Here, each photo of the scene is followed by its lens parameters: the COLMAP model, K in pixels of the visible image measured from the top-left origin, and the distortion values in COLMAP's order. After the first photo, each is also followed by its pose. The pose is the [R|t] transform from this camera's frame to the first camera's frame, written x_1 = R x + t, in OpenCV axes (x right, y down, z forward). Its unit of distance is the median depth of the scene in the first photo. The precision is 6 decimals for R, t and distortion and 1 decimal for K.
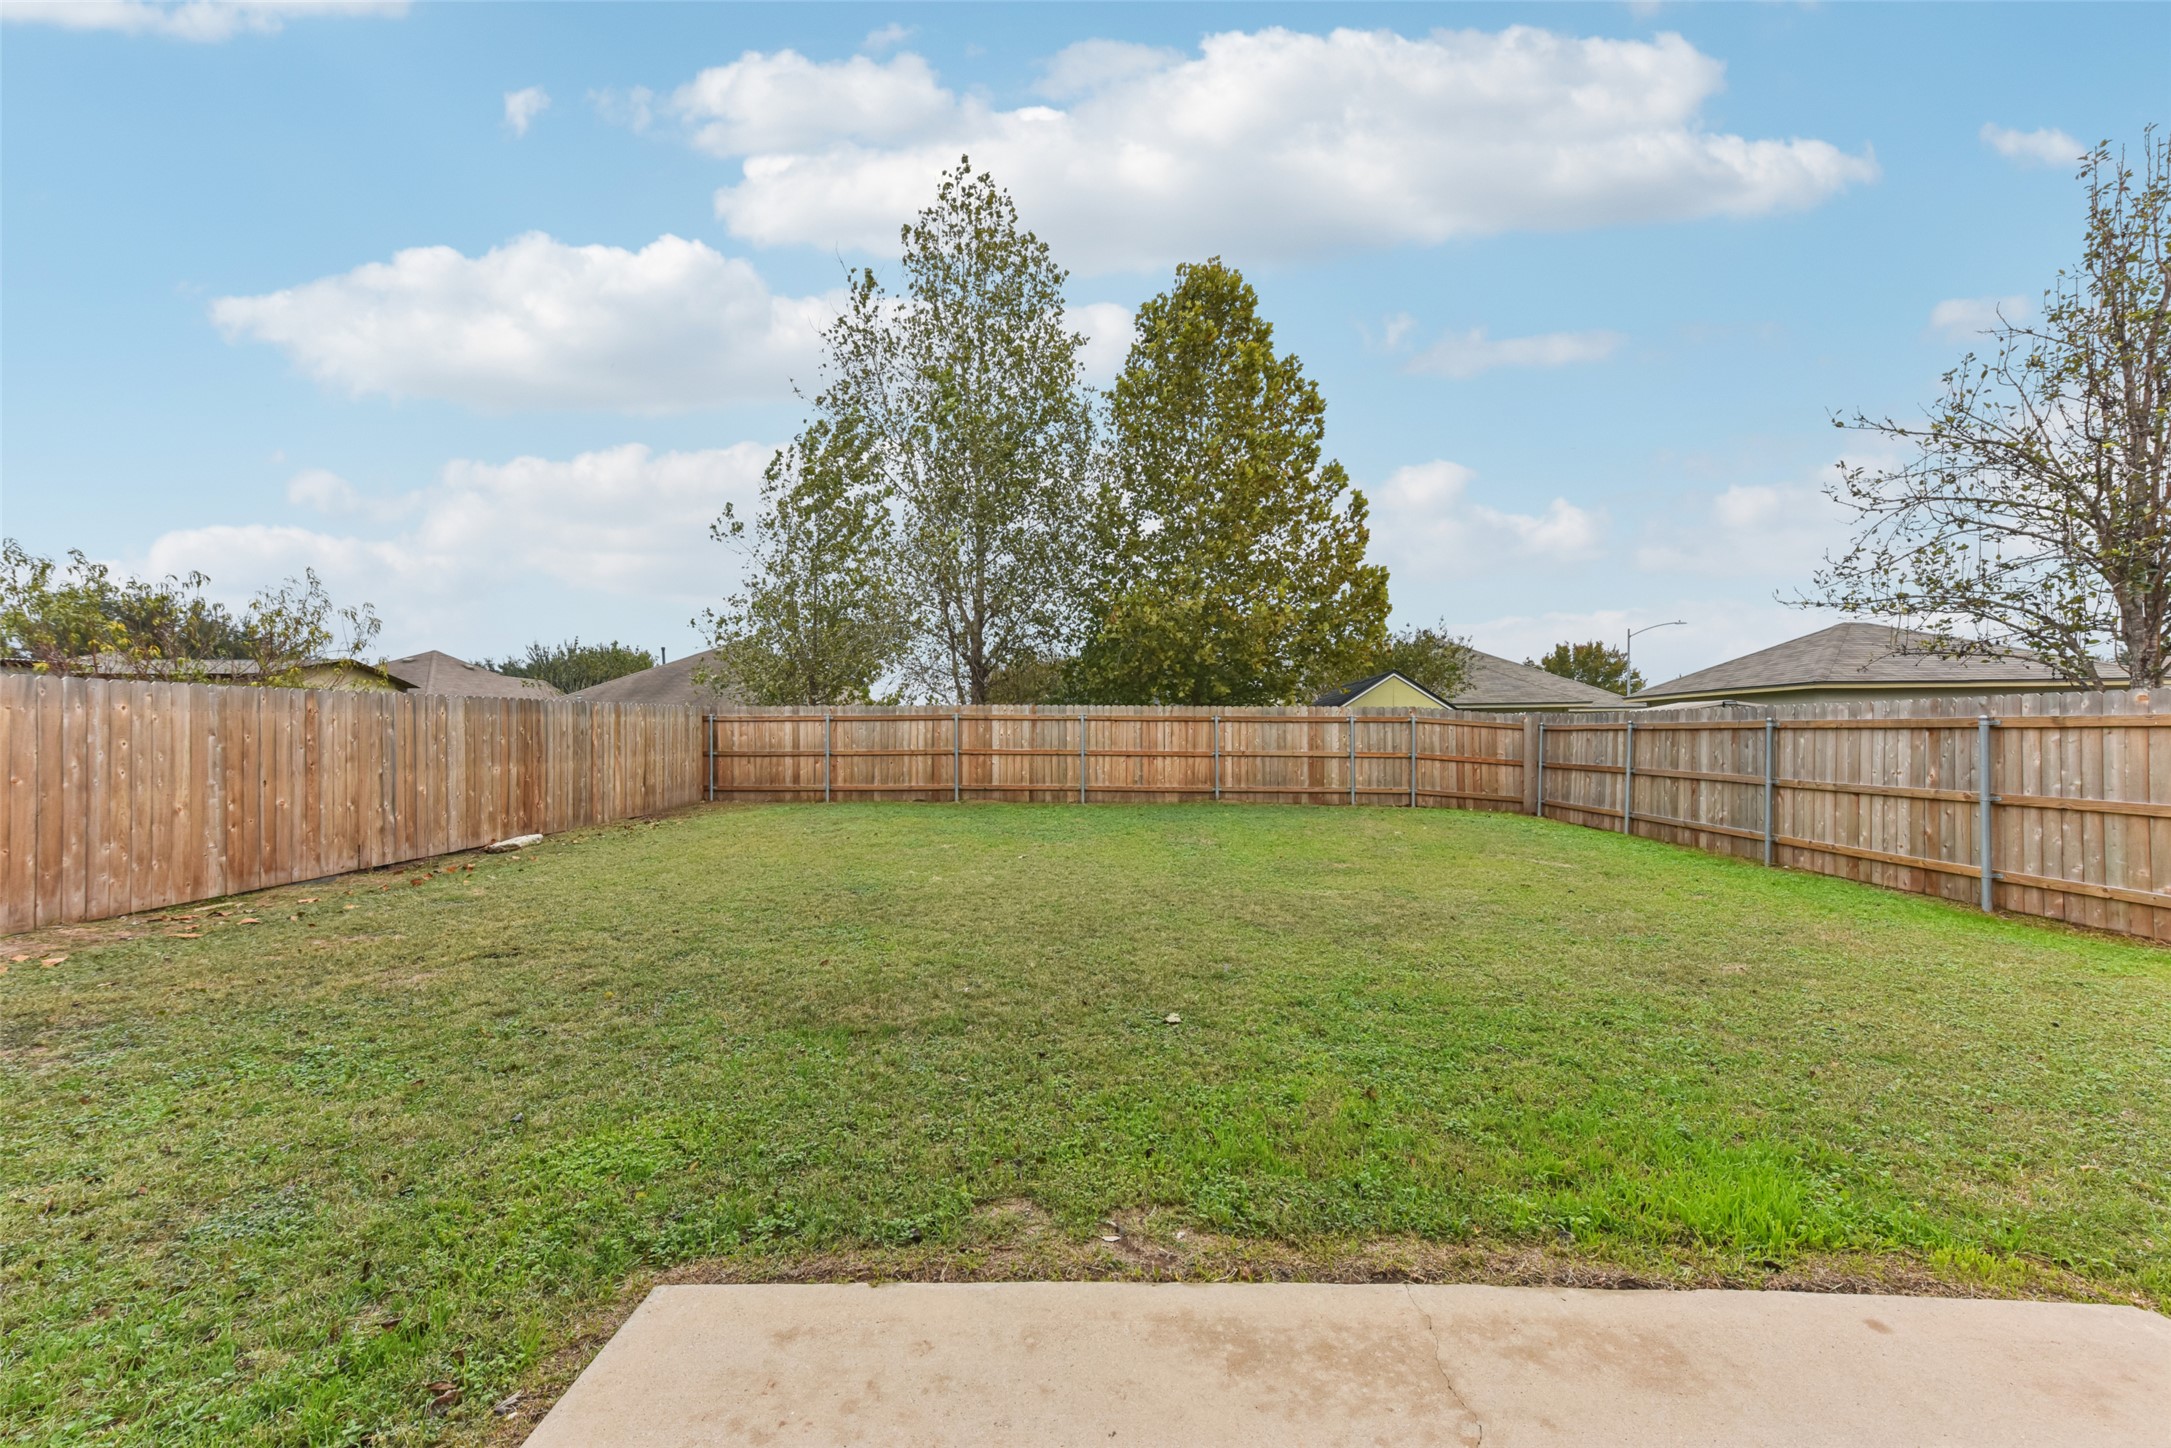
lens RADIAL K [[855.9, 0, 1088.8], [0, 855.9, 745.4], [0, 0, 1]] dist [0.029758, 0.000246]
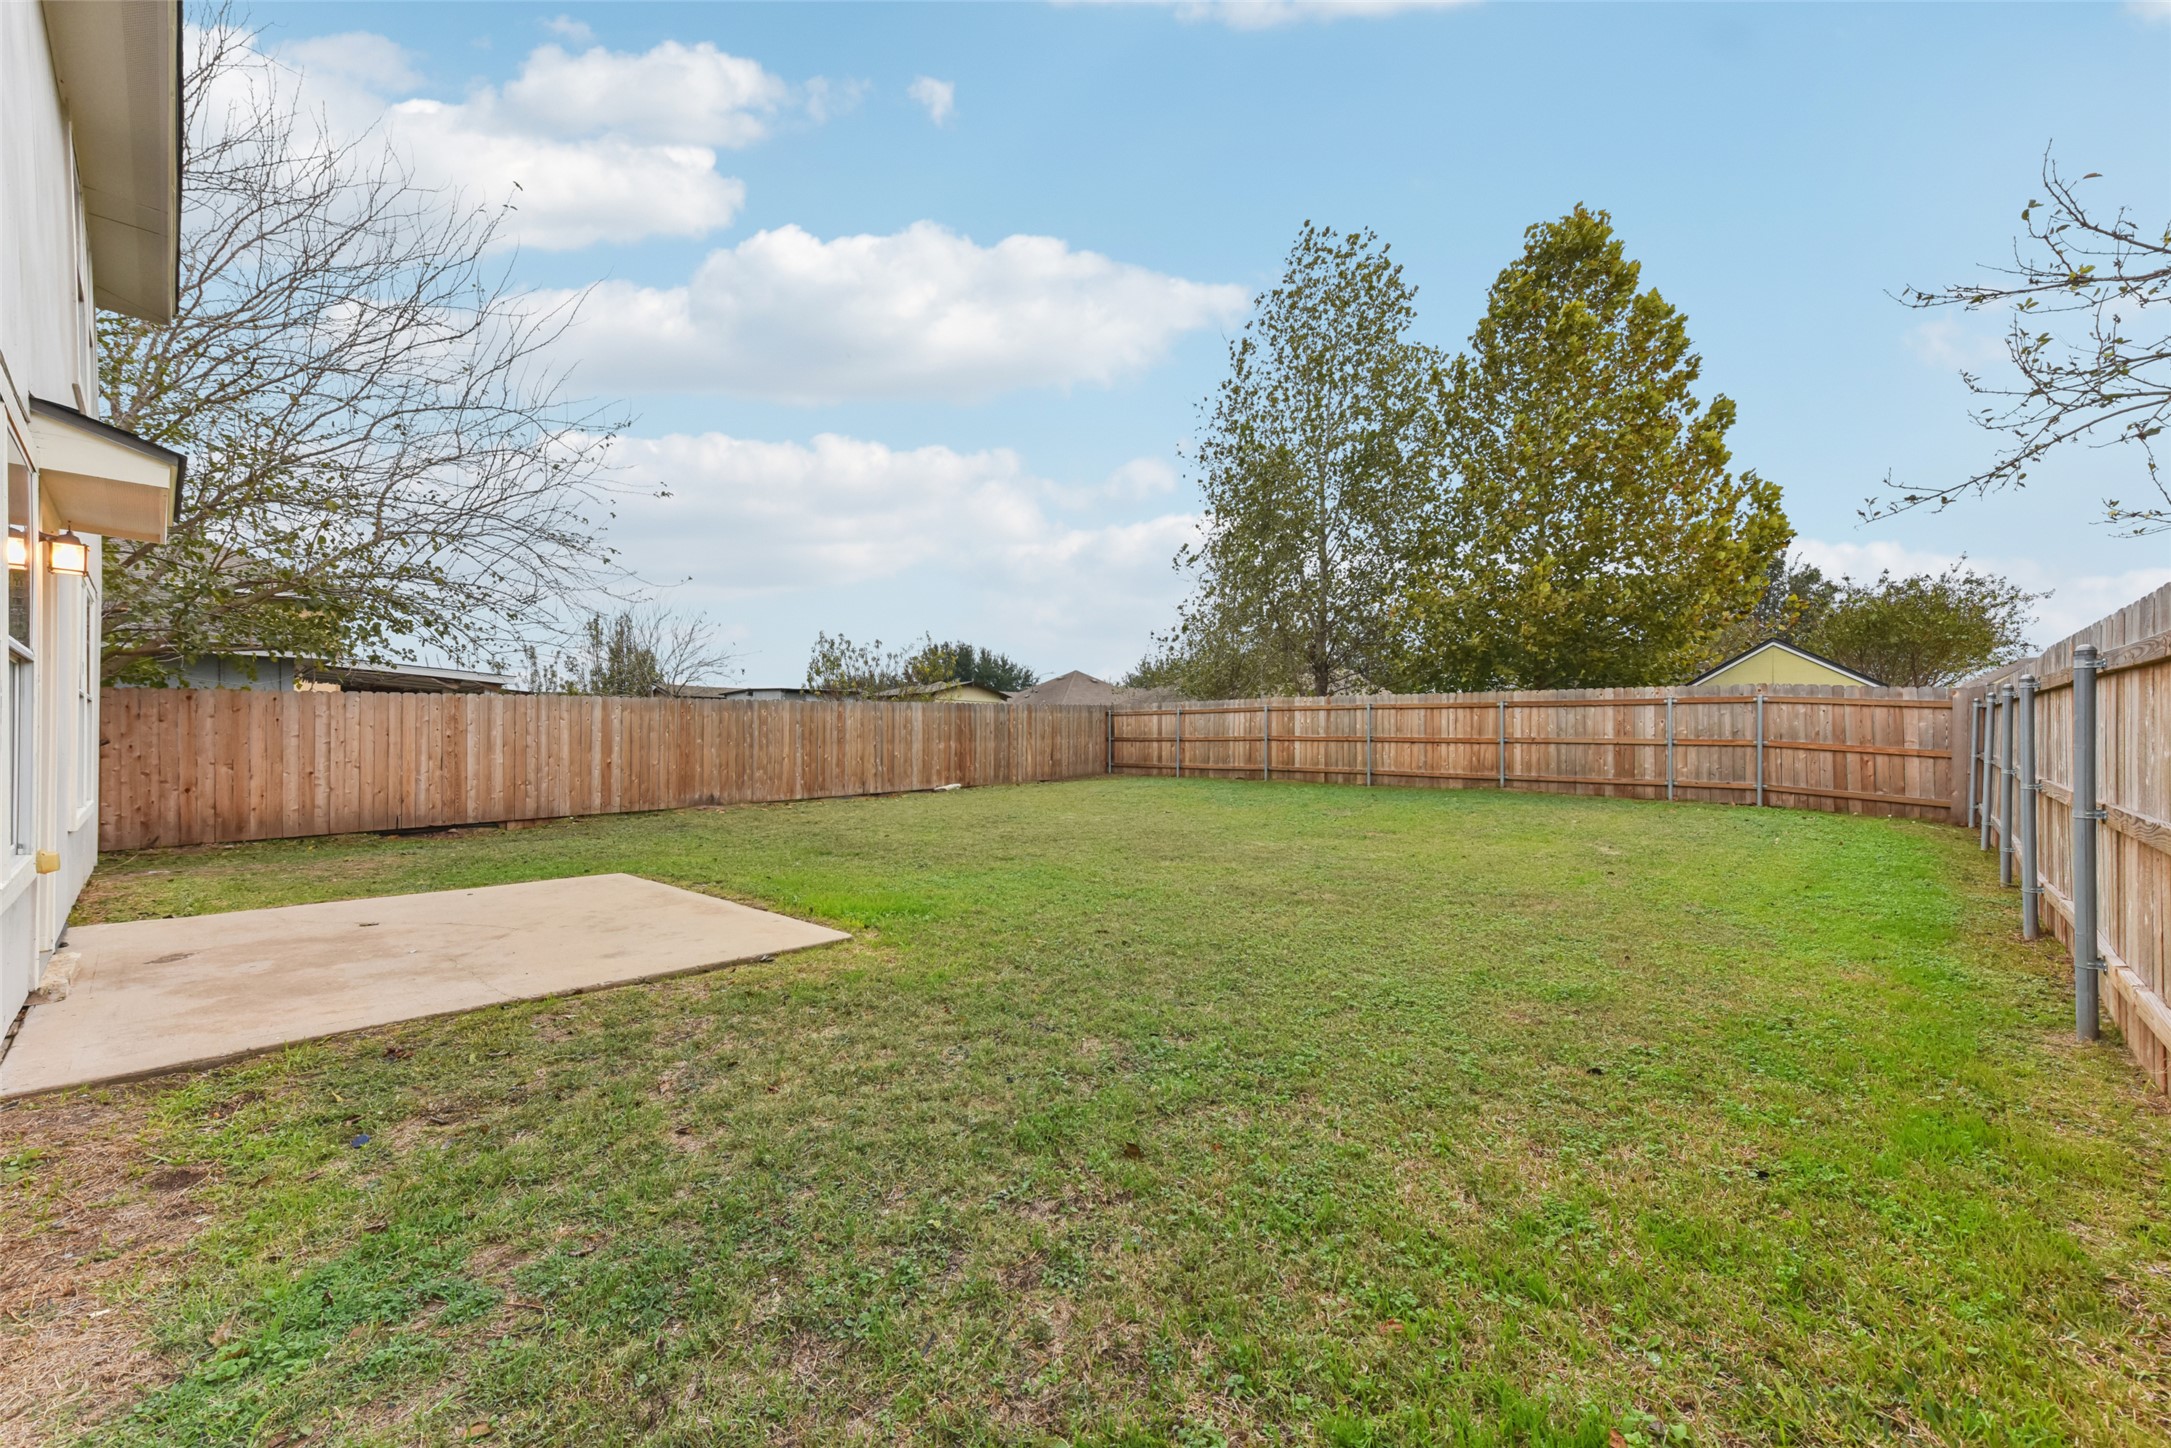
lens RADIAL K [[855.9, 0, 1070.7], [0, 855.9, 736.7], [0, 0, 1]] dist [0.029758, 0.000246]
pose [[0.734942, 0.000548, -0.678129, 0.451612], [-0.004604, 0.999981, -0.004182, 0.012113], [0.678114, 0.006196, 0.734931, -0.047038]]
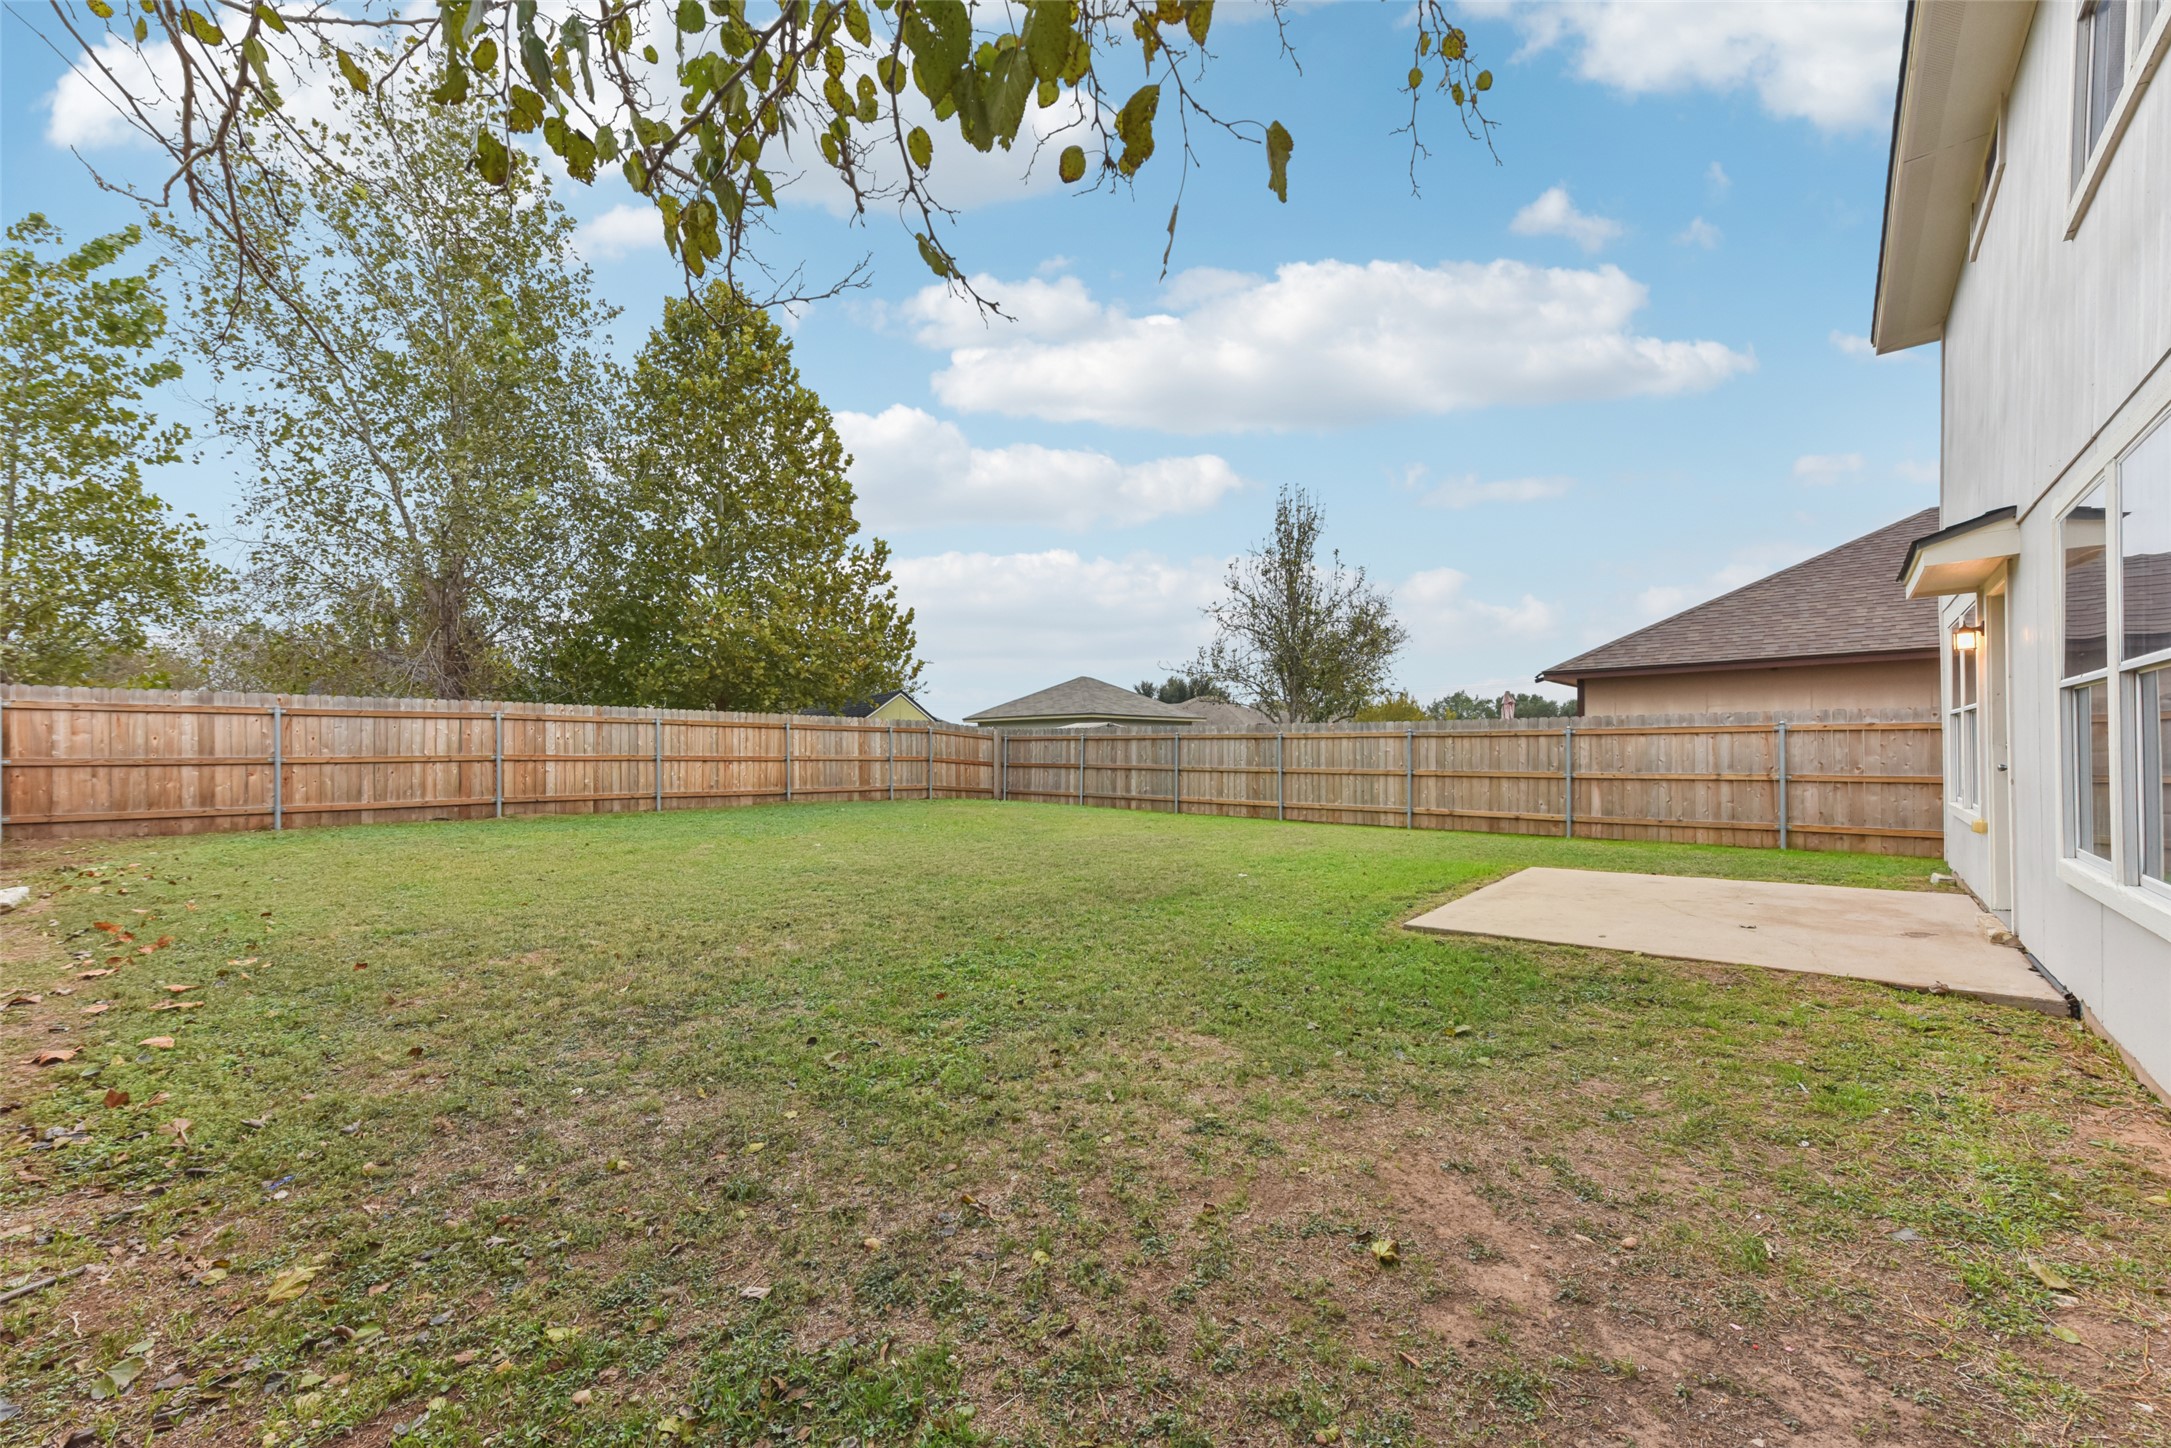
lens RADIAL K [[855.9, 0, 1097.4], [0, 855.9, 751.7], [0, 0, 1]] dist [0.029758, 0.000246]
pose [[0.617270, 0.000574, 0.786751, -0.465609], [0.007669, 0.999948, -0.006747, 0.011869], [-0.786714, 0.010199, 0.617233, 0.018065]]
